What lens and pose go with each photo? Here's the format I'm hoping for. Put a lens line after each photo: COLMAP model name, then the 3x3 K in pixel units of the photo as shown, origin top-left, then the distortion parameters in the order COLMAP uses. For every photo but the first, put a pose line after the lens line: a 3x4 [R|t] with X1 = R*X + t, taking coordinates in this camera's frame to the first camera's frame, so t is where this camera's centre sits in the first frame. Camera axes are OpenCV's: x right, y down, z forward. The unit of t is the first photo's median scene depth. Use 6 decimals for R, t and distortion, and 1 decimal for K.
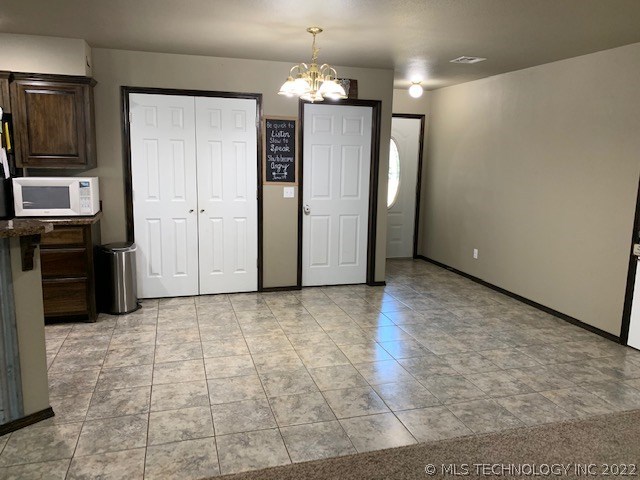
lens RADIAL K [[486.4, 0, 320.0], [0, 486.4, 240.0], [0, 0, 1]] dist [0.002972, -0.002808]
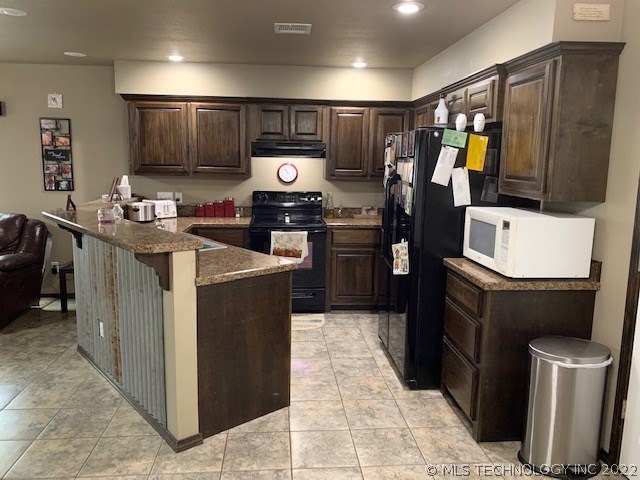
lens RADIAL K [[486.4, 0, 320.0], [0, 486.4, 240.0], [0, 0, 1]] dist [0.002972, -0.002808]
pose [[-0.206608, 0.130069, -0.969740, 0.163849], [-0.186826, 0.967644, 0.169592, -0.161619], [0.960421, 0.216212, -0.175623, 0.921643]]
